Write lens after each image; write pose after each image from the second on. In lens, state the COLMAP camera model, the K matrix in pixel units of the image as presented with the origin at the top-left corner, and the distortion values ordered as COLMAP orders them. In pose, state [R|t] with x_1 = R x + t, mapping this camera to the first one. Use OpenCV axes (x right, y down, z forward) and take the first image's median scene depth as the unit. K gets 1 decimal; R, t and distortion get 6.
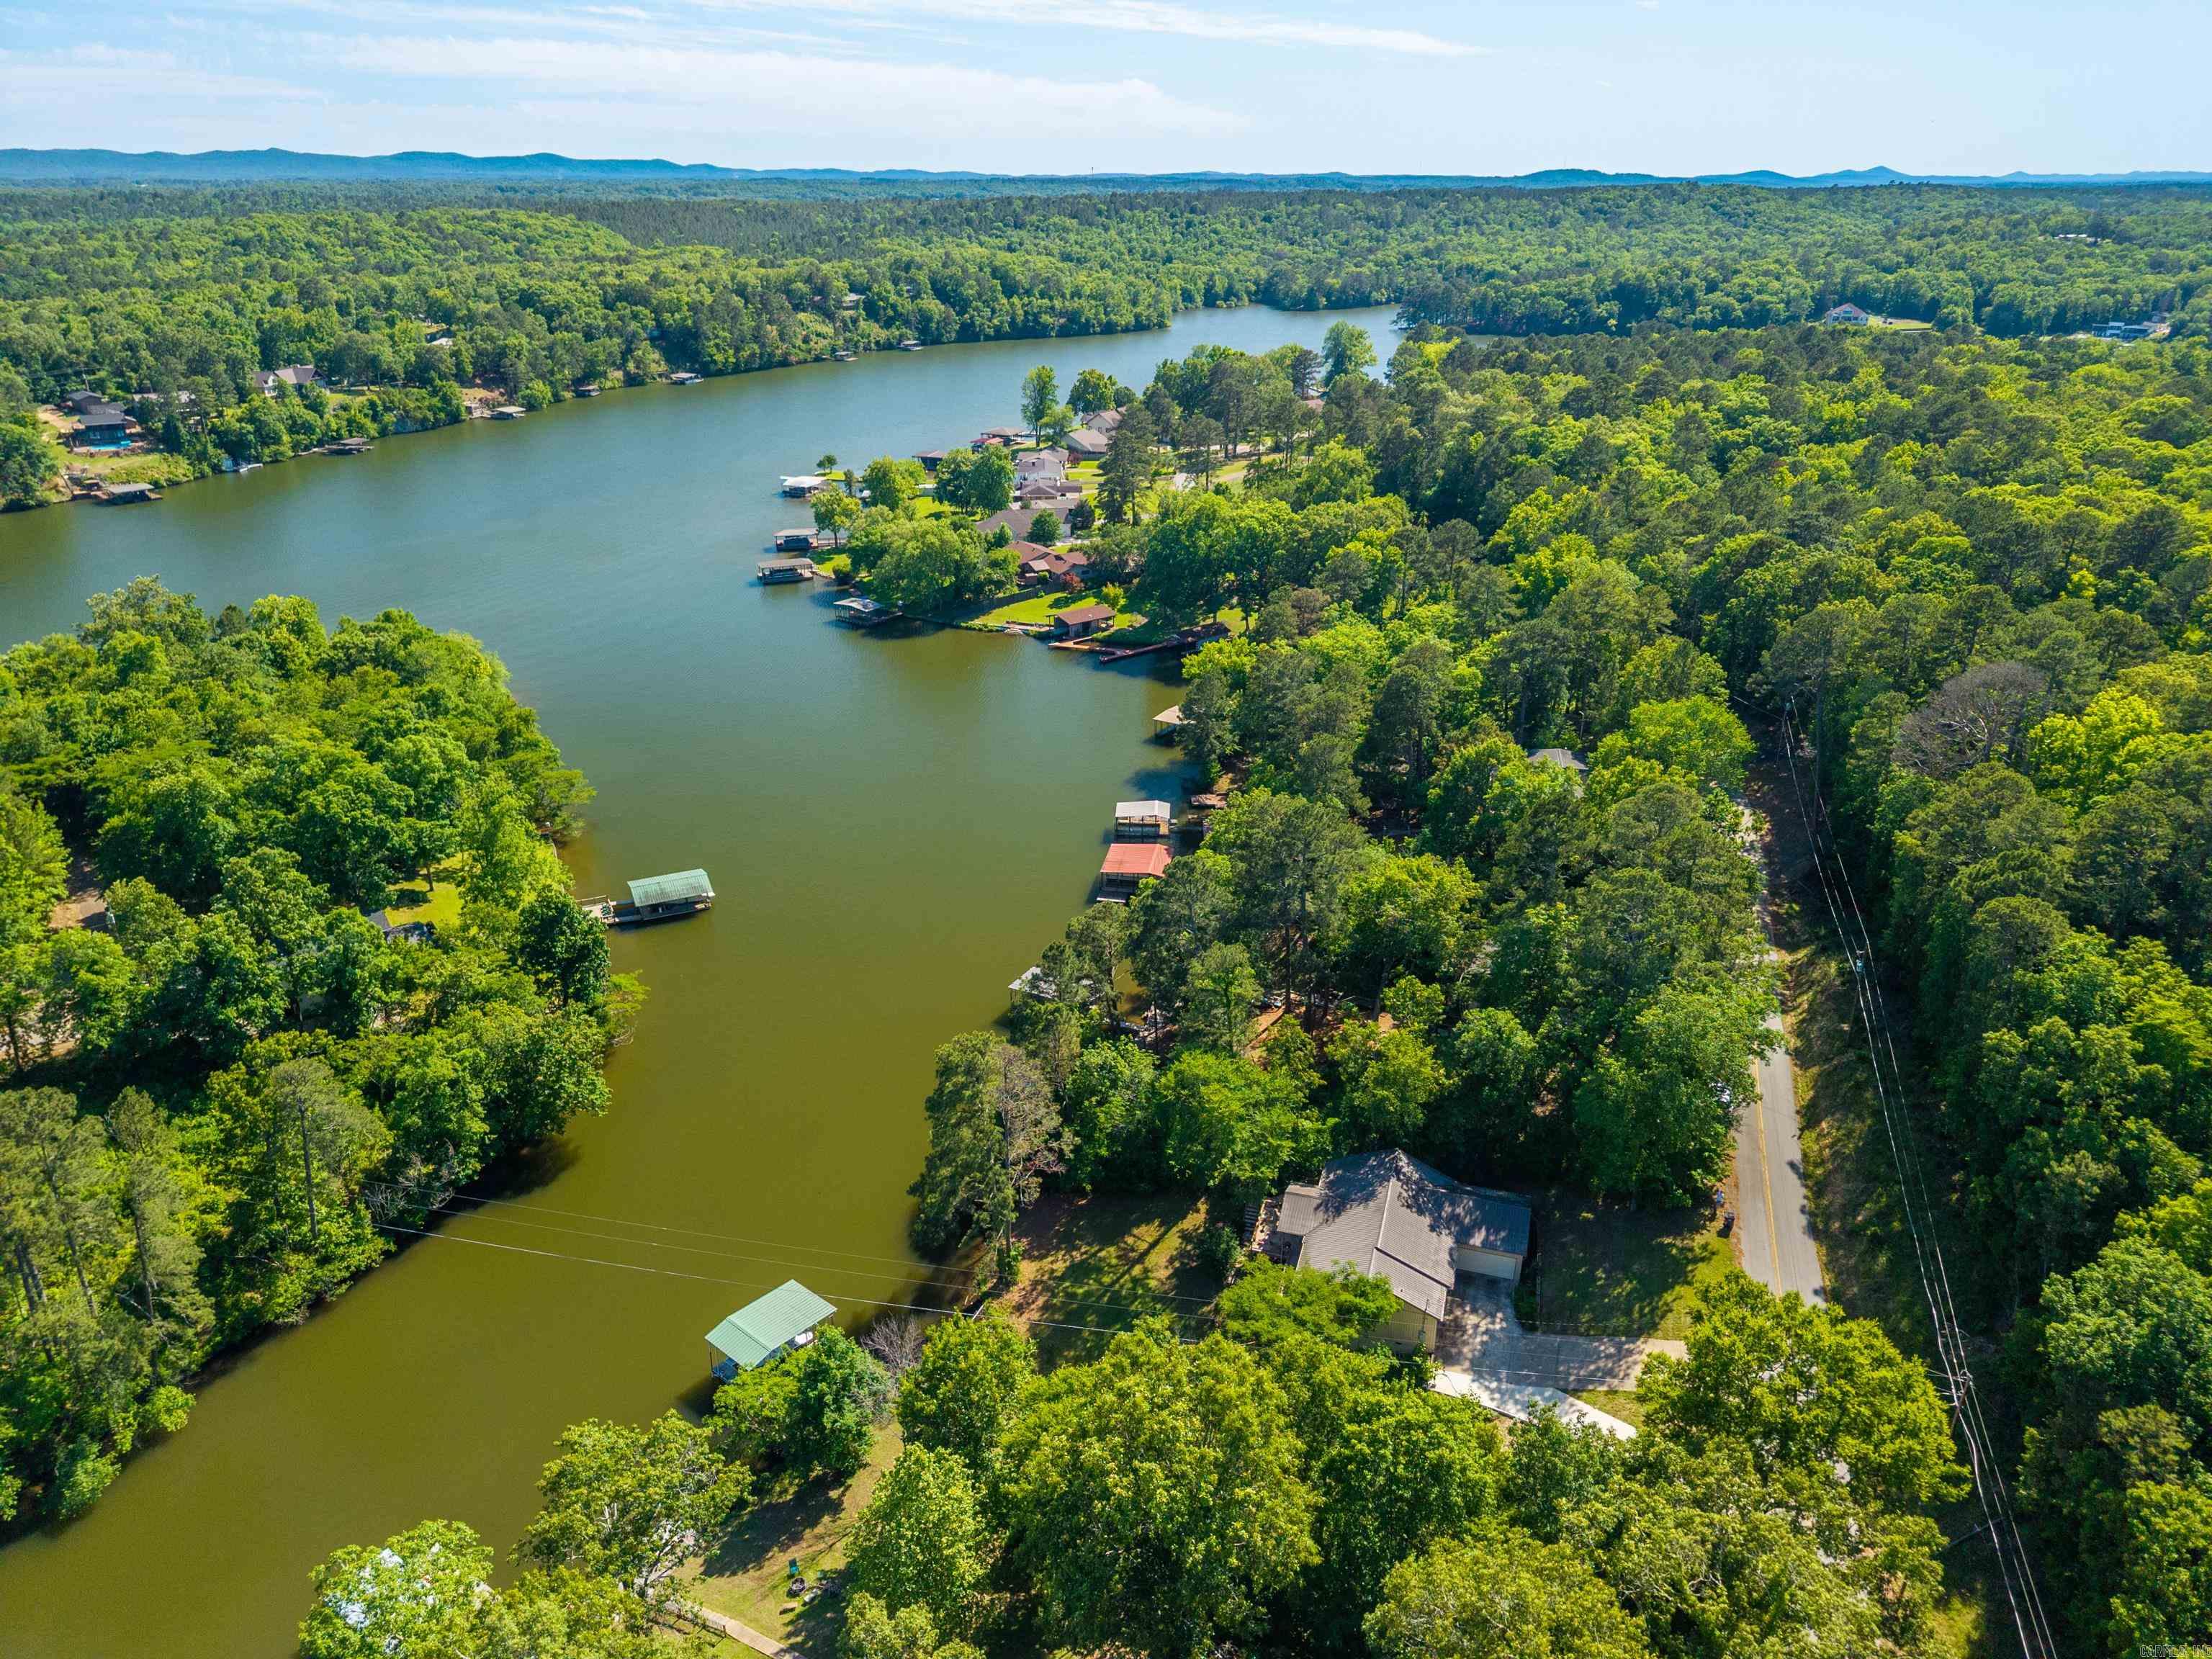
lens RADIAL K [[1526.1, 0, 1106.0], [0, 1526.1, 829.5], [0, 0, 1]] dist [-0.036881, 0.022368]
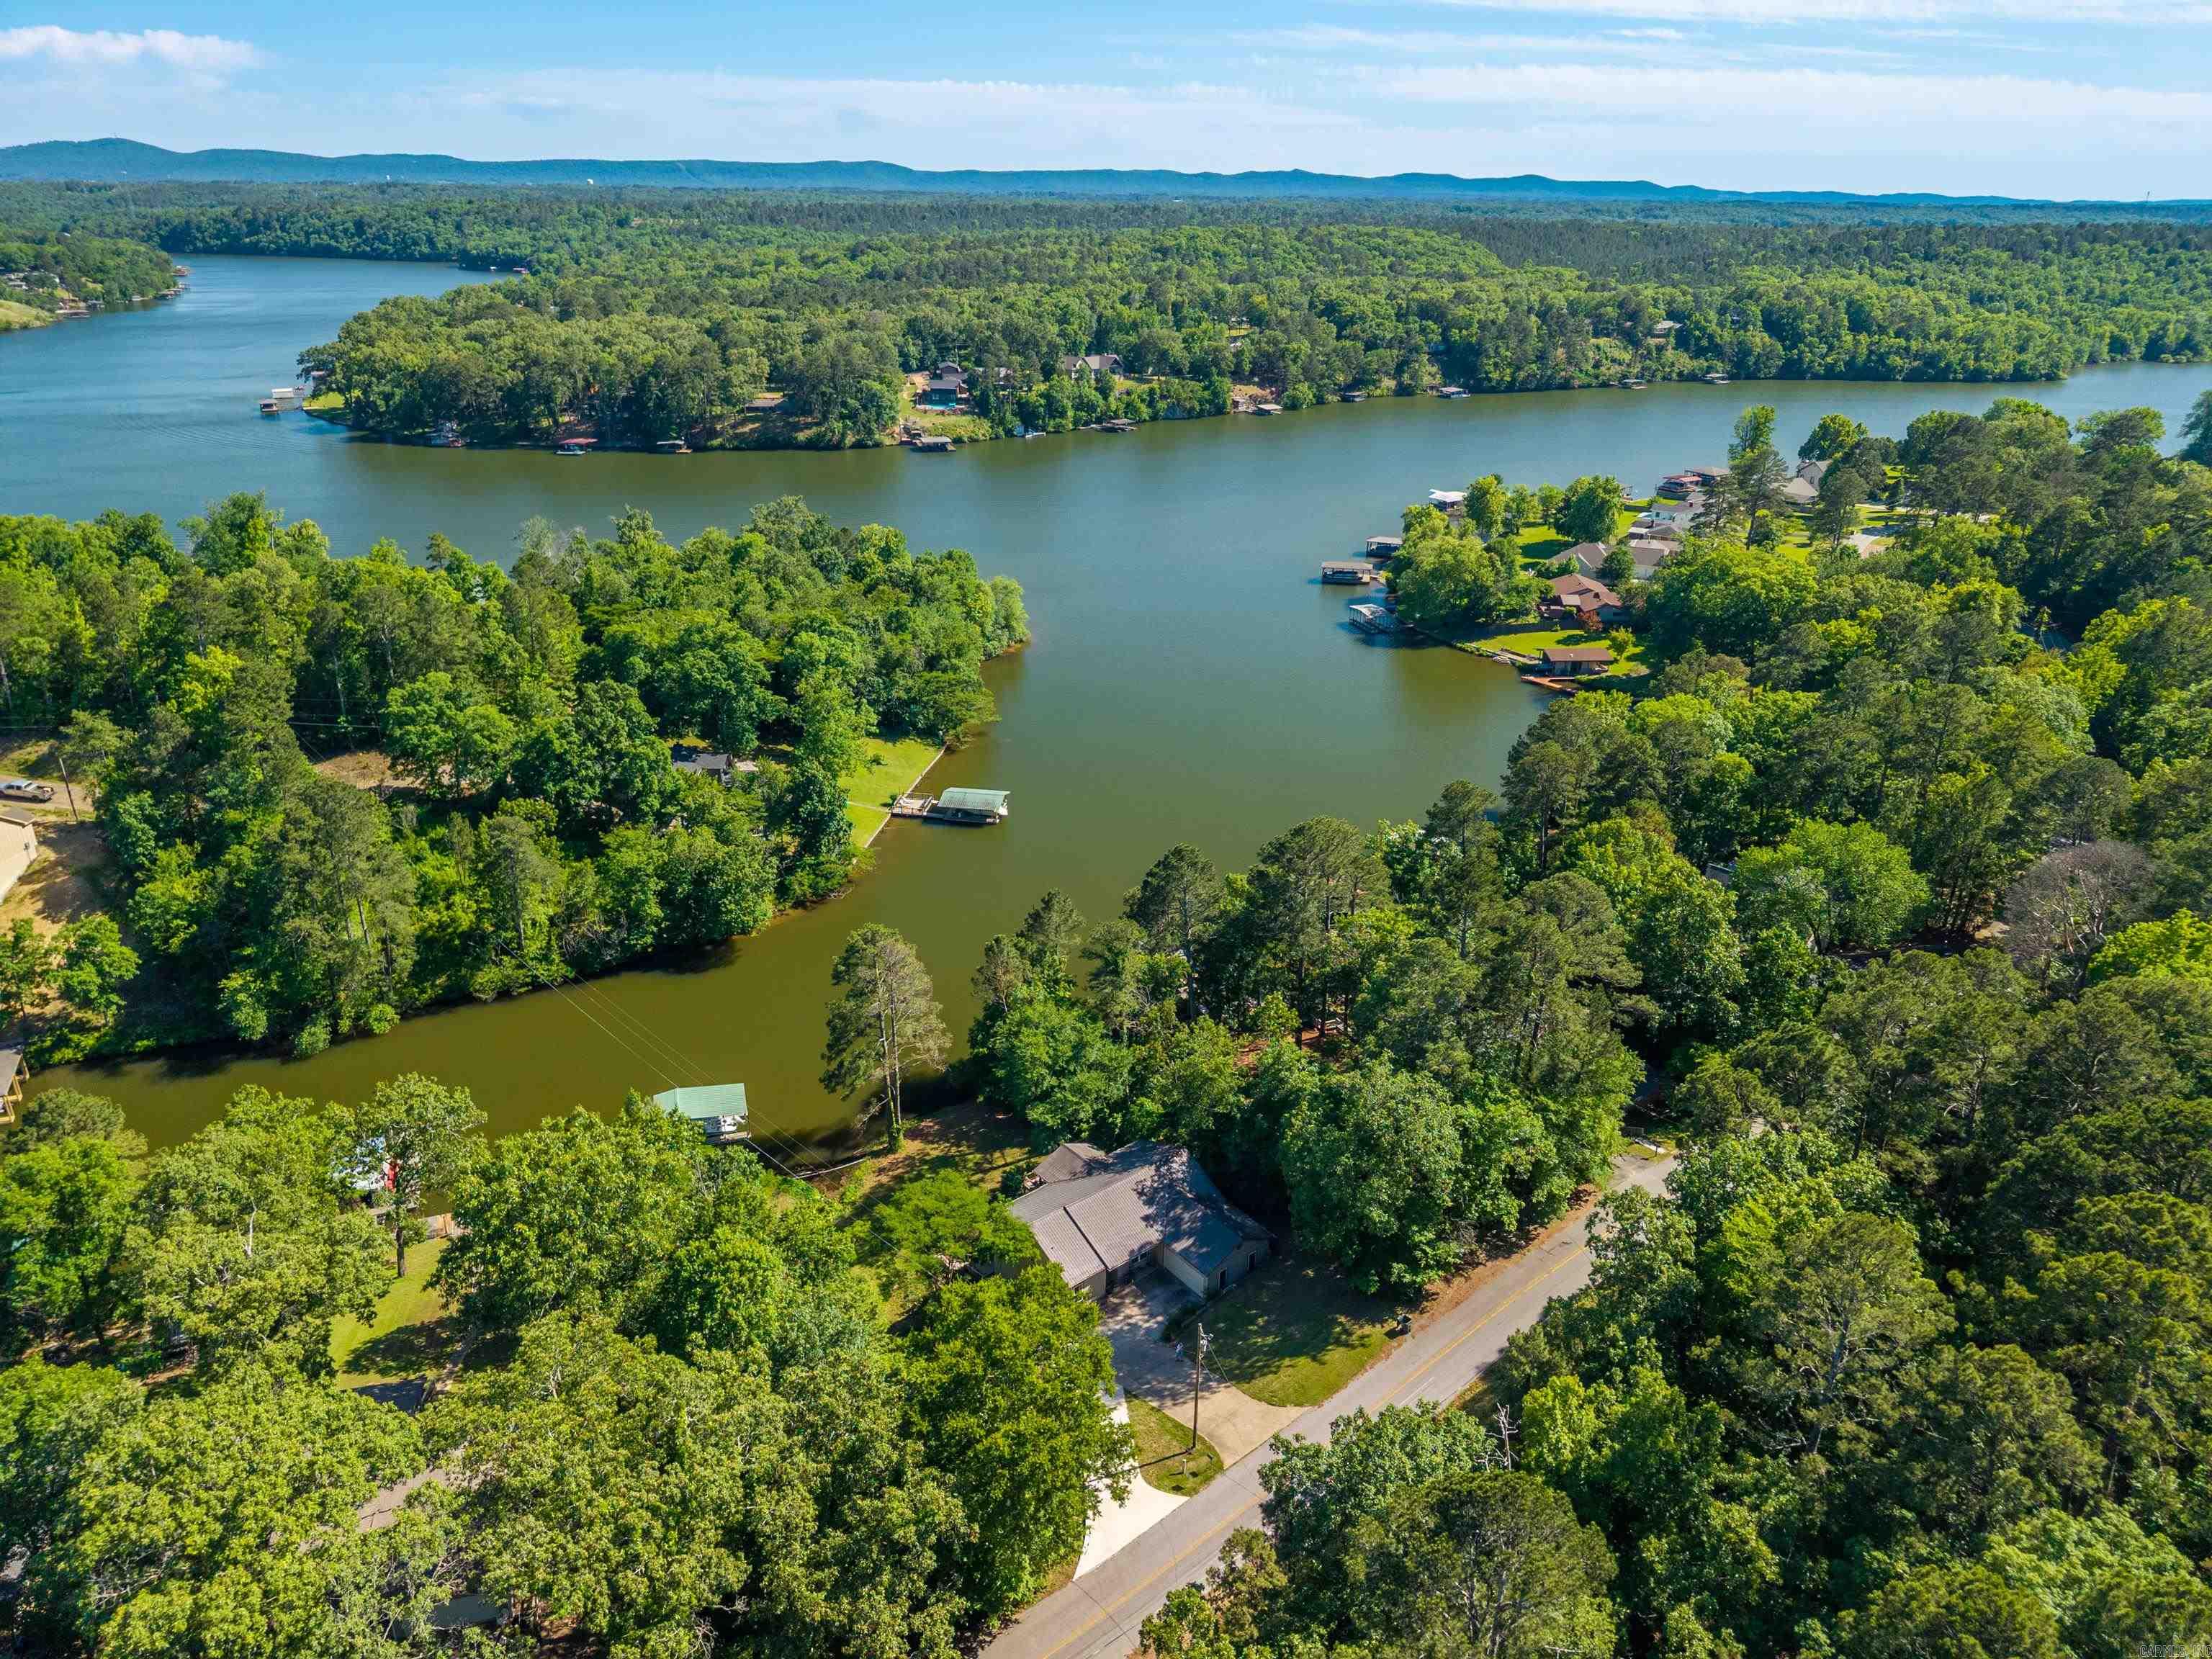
lens RADIAL K [[1521.7, 0, 1106.0], [0, 1521.7, 829.5], [0, 0, 1]] dist [-0.006459, -0.003411]
pose [[0.814215, 0.225000, -0.535191, 0.167589], [-0.232252, 0.971104, 0.054925, -0.010395], [0.532084, 0.079579, 0.842943, 0.024259]]
